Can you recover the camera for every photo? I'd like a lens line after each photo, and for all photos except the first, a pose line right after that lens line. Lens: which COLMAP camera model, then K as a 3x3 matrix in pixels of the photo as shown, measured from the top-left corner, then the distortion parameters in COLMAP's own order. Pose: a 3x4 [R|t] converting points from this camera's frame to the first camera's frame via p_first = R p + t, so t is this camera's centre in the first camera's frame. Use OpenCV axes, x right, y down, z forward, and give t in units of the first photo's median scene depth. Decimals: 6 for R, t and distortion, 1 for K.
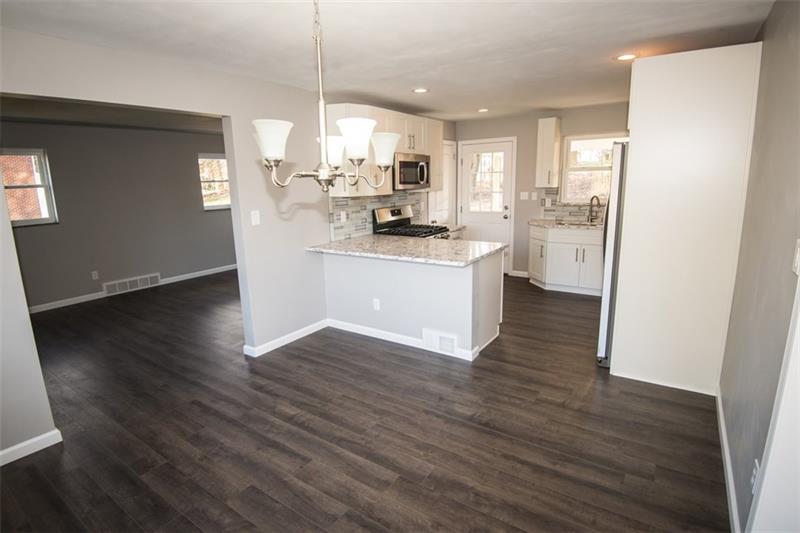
lens RADIAL K [[405.0, 0, 389.6], [0, 405.0, 267.4], [0, 0, 1]] dist [-0.022211, -0.013205]
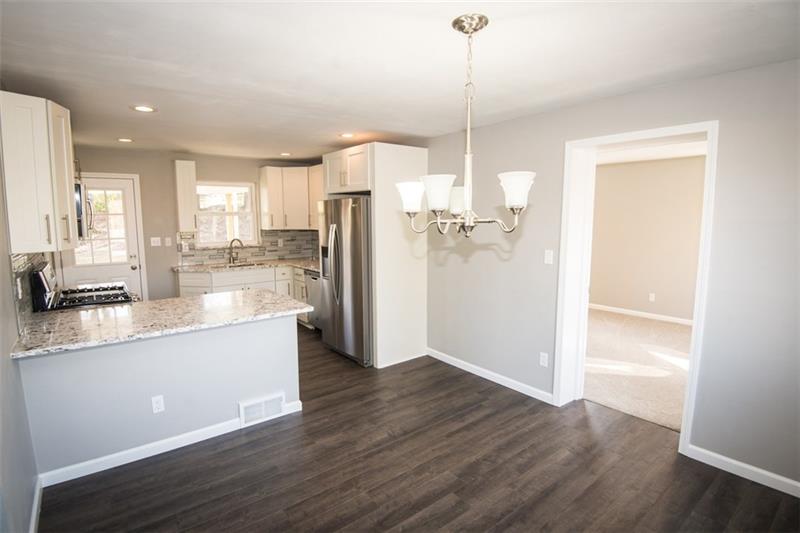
lens RADIAL K [[405.0, 0, 400.3], [0, 405.0, 260.7], [0, 0, 1]] dist [-0.022211, -0.013205]
pose [[0.287349, -0.079968, 0.954482, -0.428709], [0.195046, 0.980514, 0.023430, -0.064341], [-0.937757, 0.179435, 0.297347, 0.299640]]
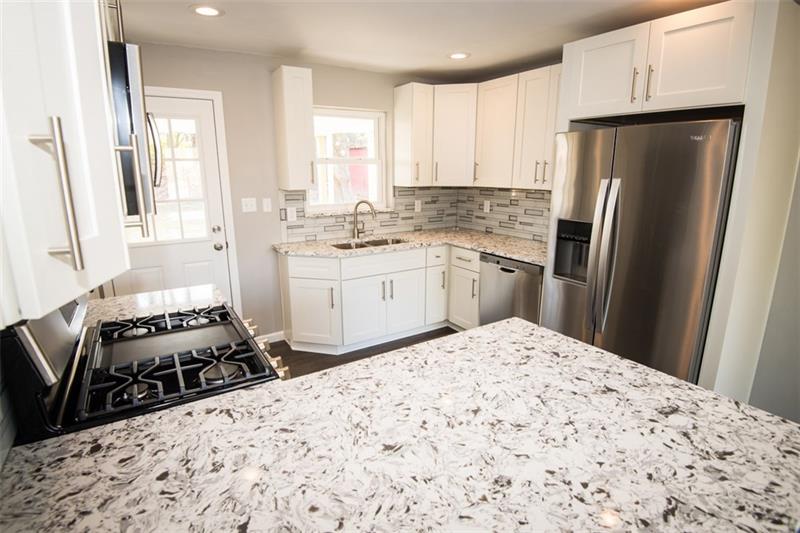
lens RADIAL K [[405.0, 0, 398.6], [0, 405.0, 263.1], [0, 0, 1]] dist [-0.022211, -0.013205]
pose [[0.382763, -0.180959, 0.905951, -0.124117], [0.183054, 0.976041, 0.117619, -0.154891], [-0.905530, 0.120818, 0.406718, 0.731250]]
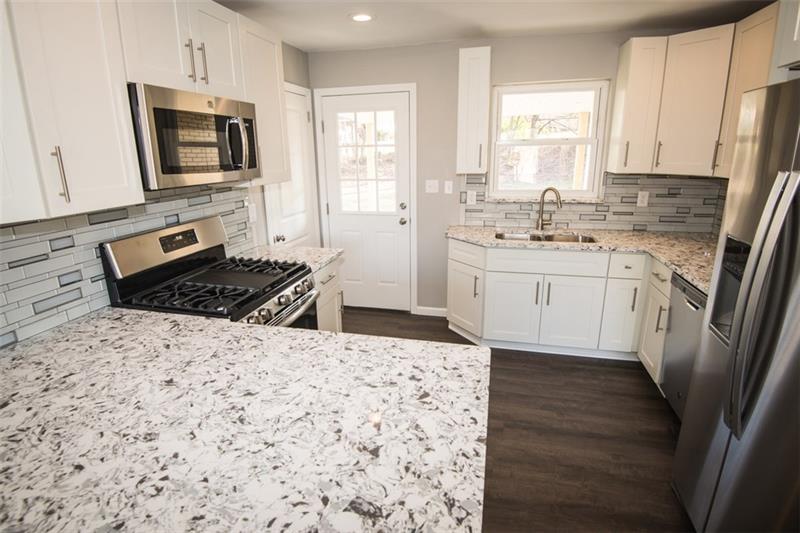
lens RADIAL K [[405.0, 0, 393.5], [0, 405.0, 265.3], [0, 0, 1]] dist [-0.022211, -0.013205]
pose [[0.936943, -0.082670, 0.339564, 0.081628], [0.064521, 0.995835, 0.064416, -0.125331], [-0.343475, -0.038445, 0.938375, 0.550931]]
